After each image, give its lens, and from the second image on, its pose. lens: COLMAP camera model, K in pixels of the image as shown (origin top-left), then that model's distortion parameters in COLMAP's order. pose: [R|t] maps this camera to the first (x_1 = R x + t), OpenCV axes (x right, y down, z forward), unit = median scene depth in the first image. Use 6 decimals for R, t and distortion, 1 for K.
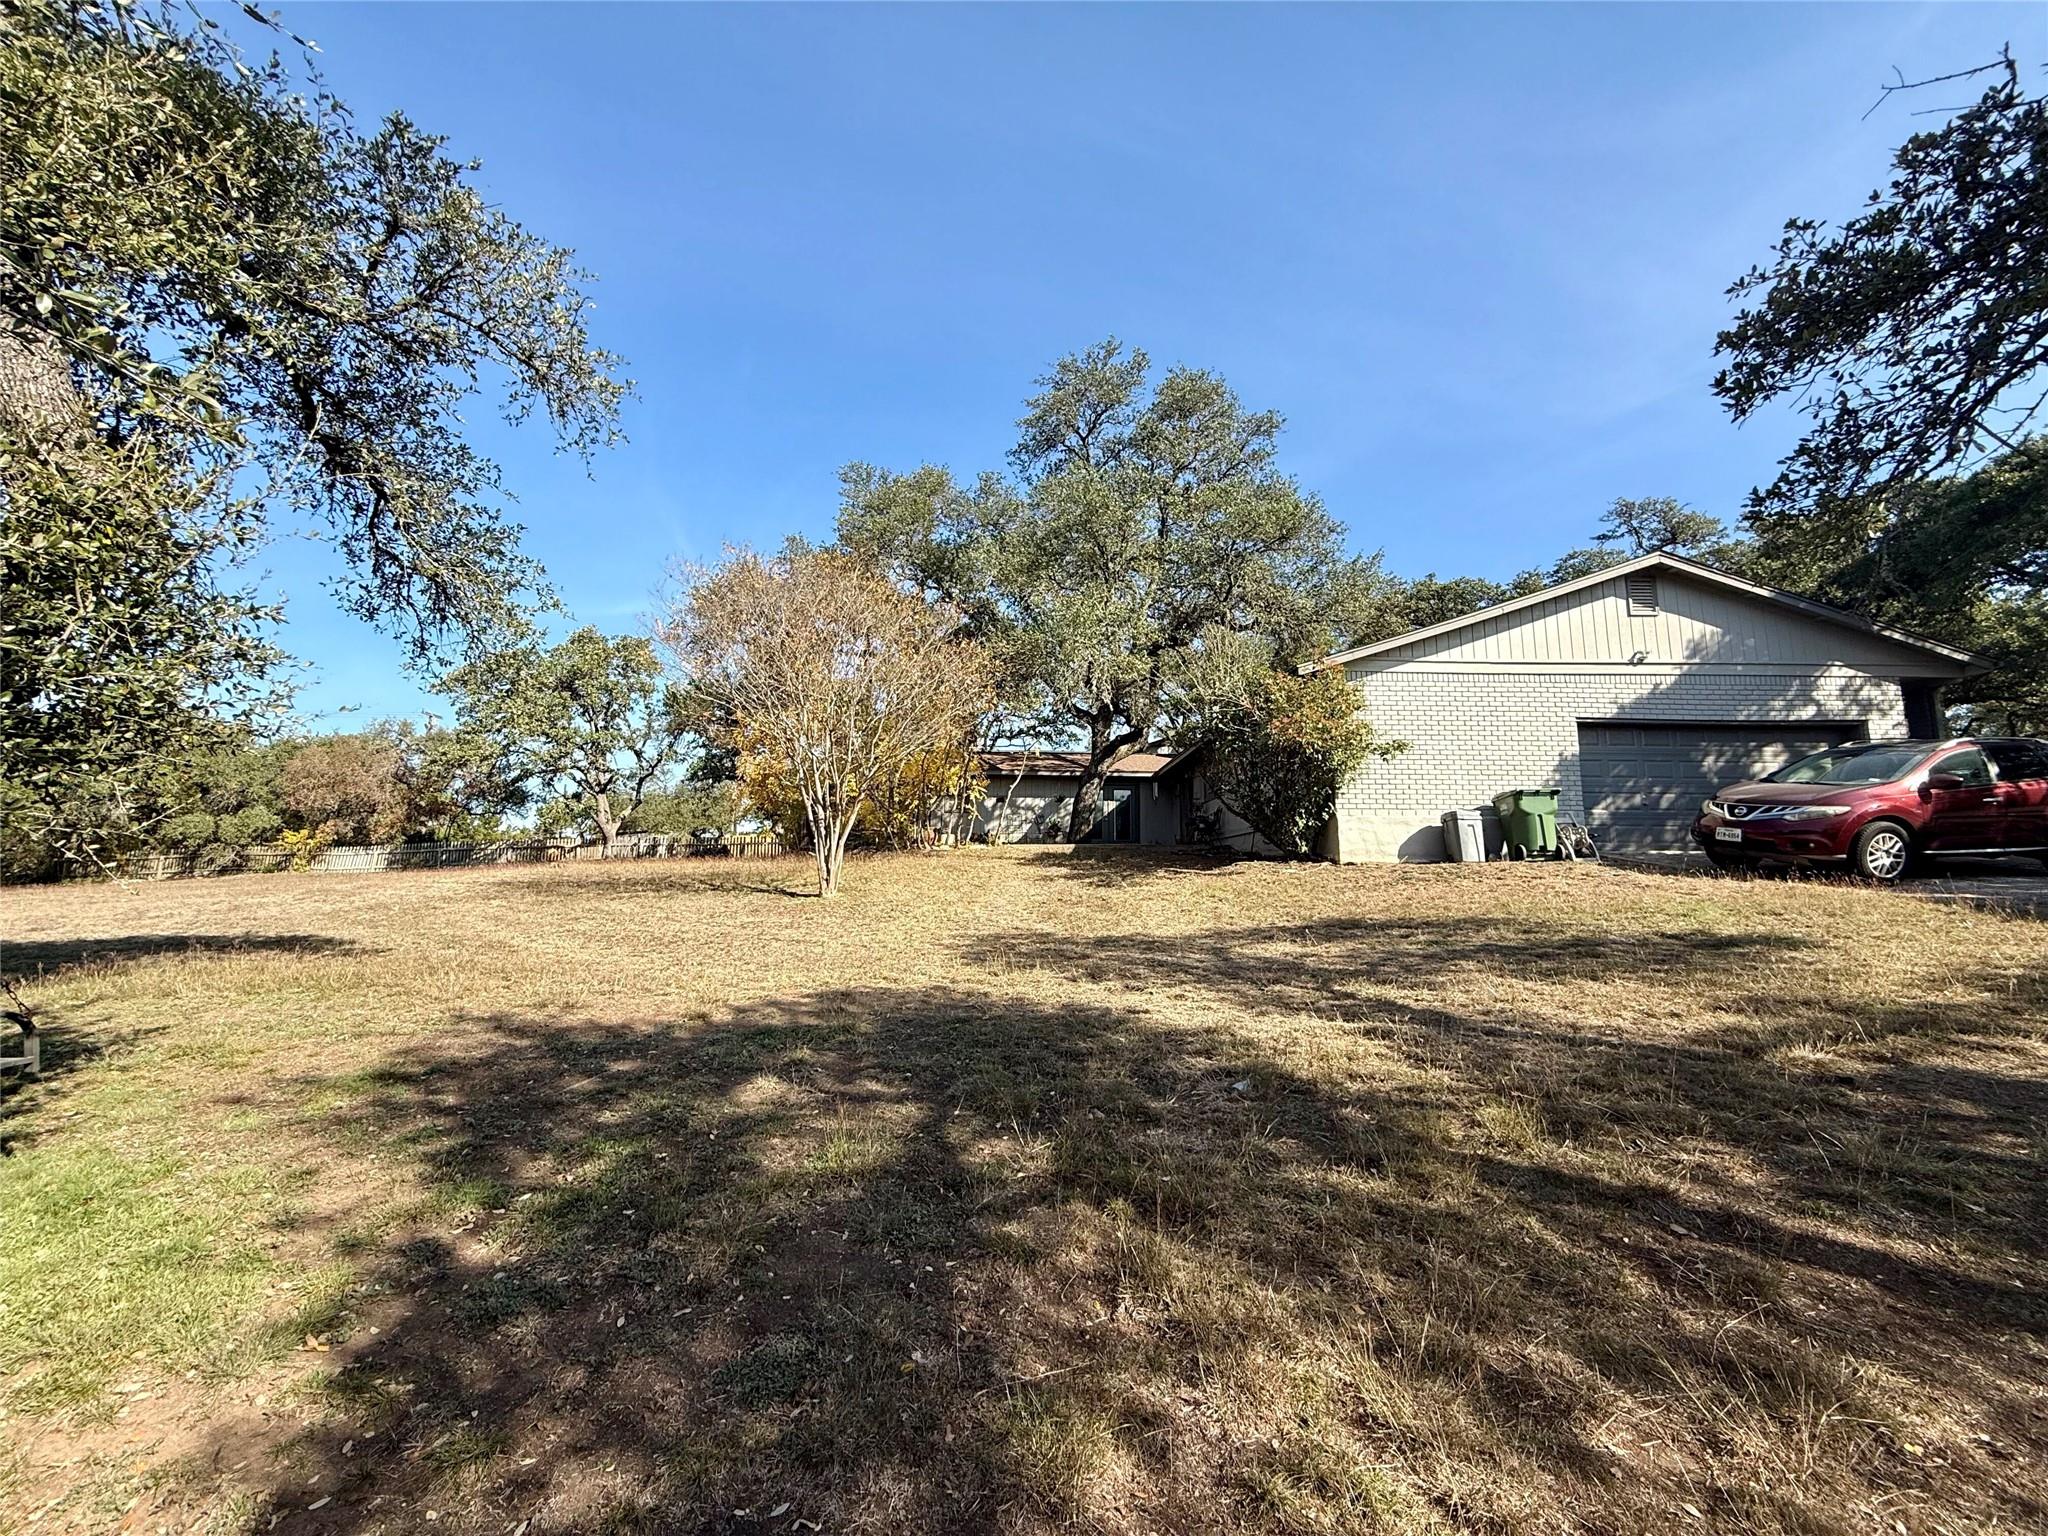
lens RADIAL K [[816.6, 0, 1019.0], [0, 816.6, 765.0], [0, 0, 1]] dist [0.000714, 0.000085]
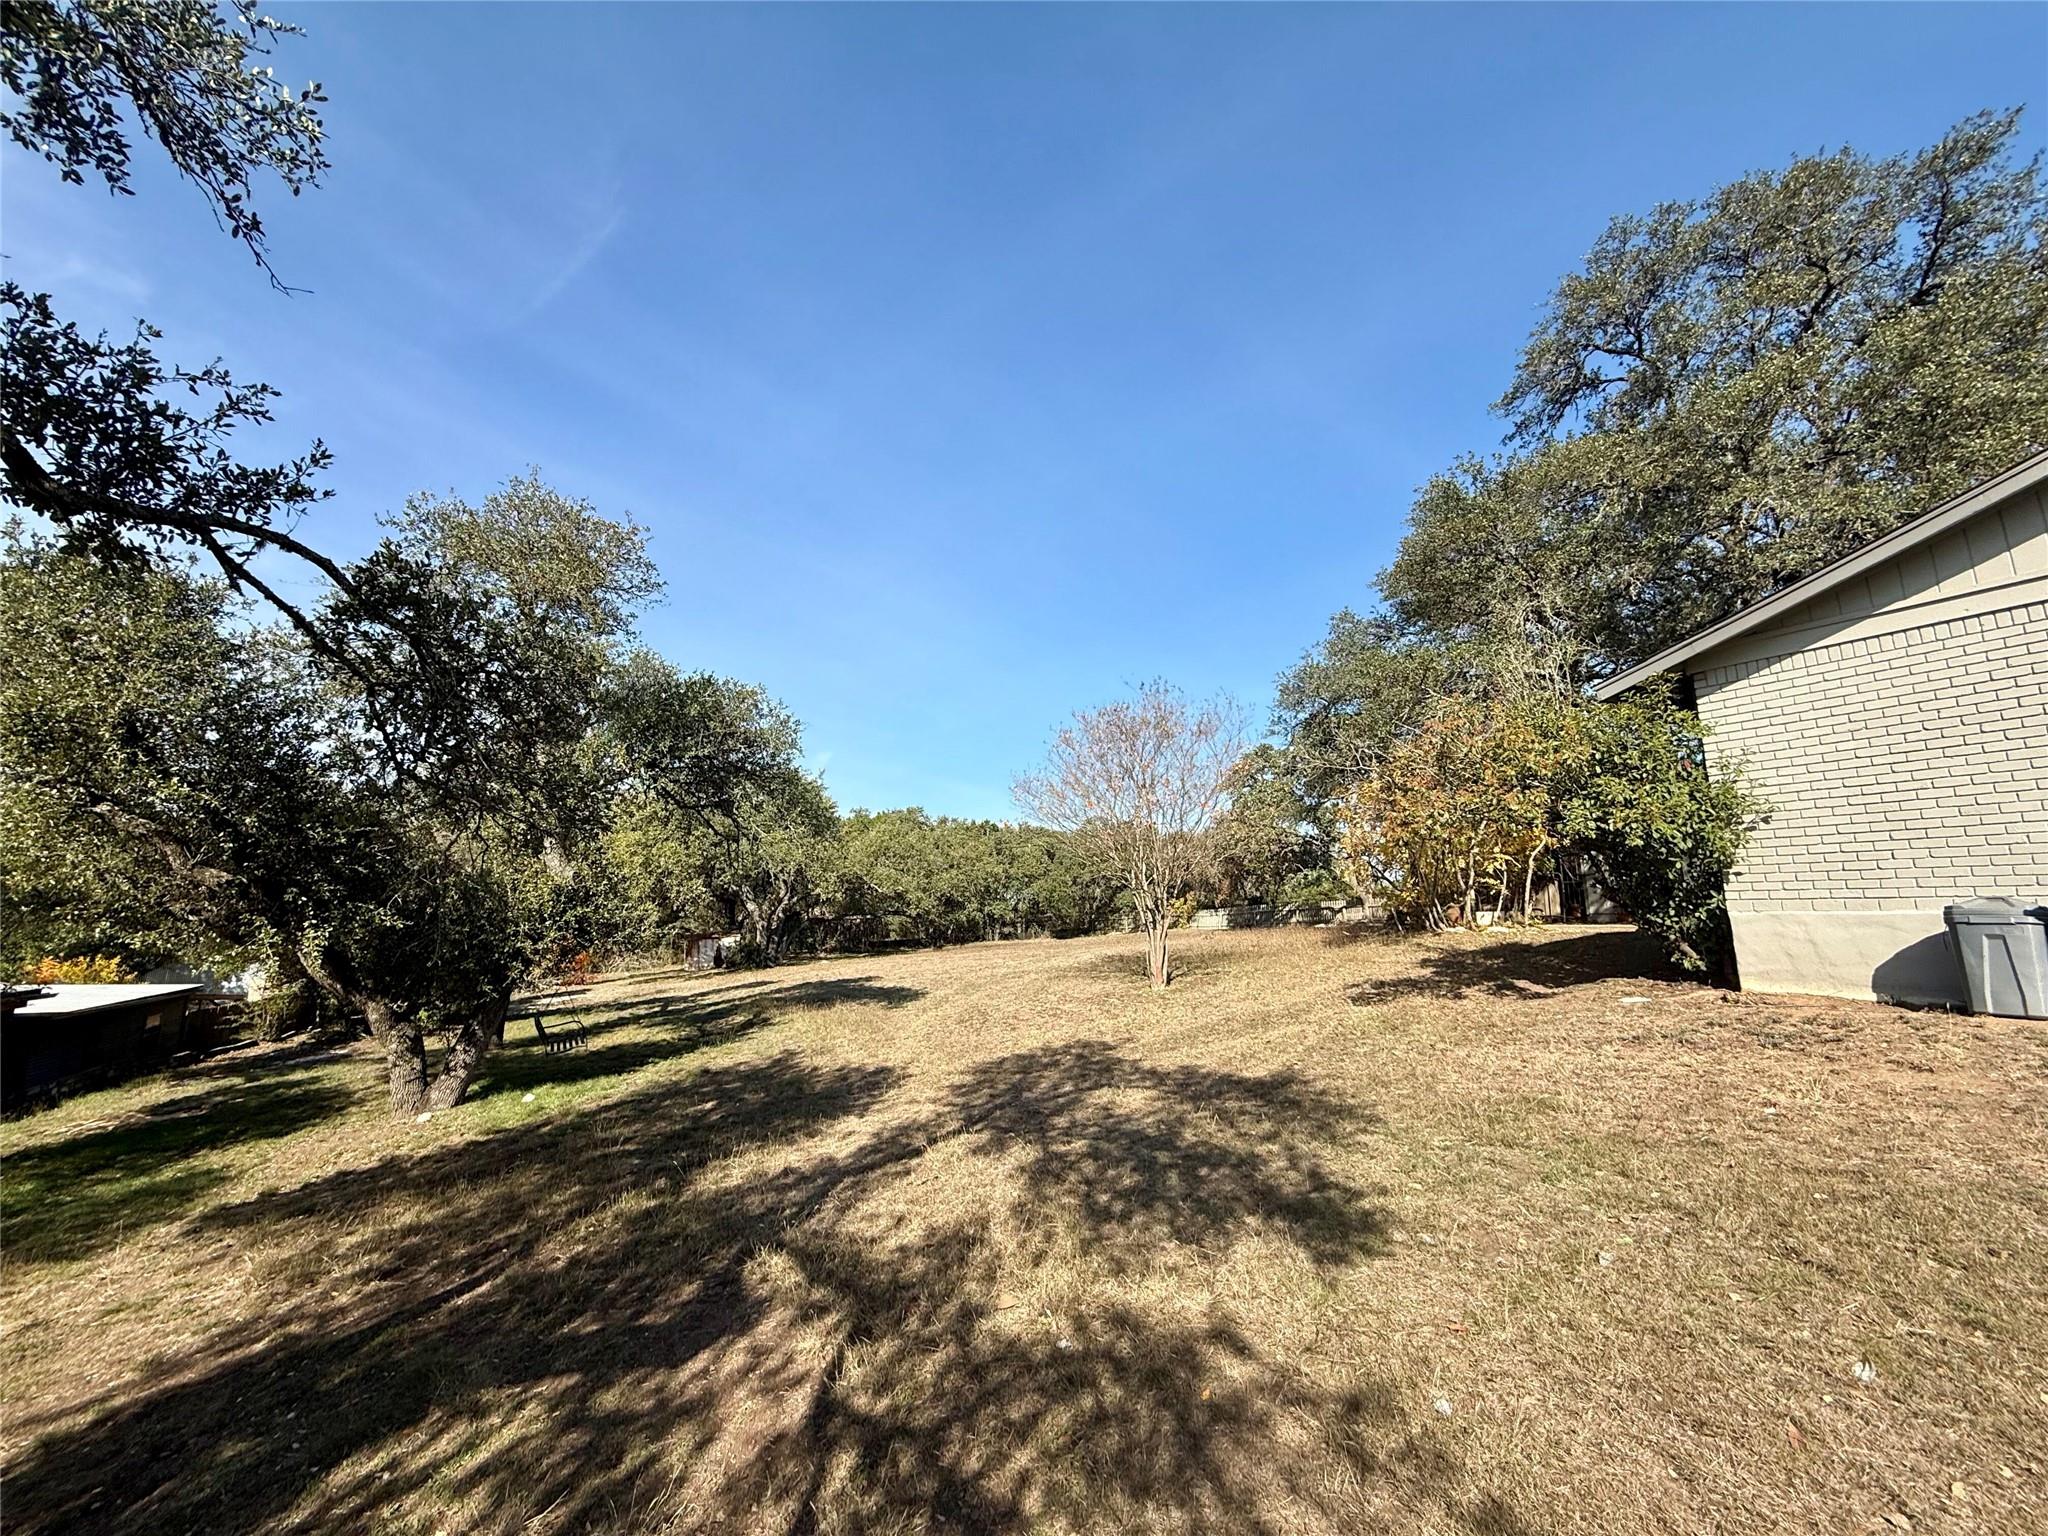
lens RADIAL K [[816.6, 0, 1019.0], [0, 816.6, 765.0], [0, 0, 1]] dist [0.000714, 0.000085]
pose [[0.516267, -0.161002, -0.841158, 0.196411], [0.117845, 0.986183, -0.116433, -0.015484], [0.848281, -0.039016, 0.528106, 0.042150]]
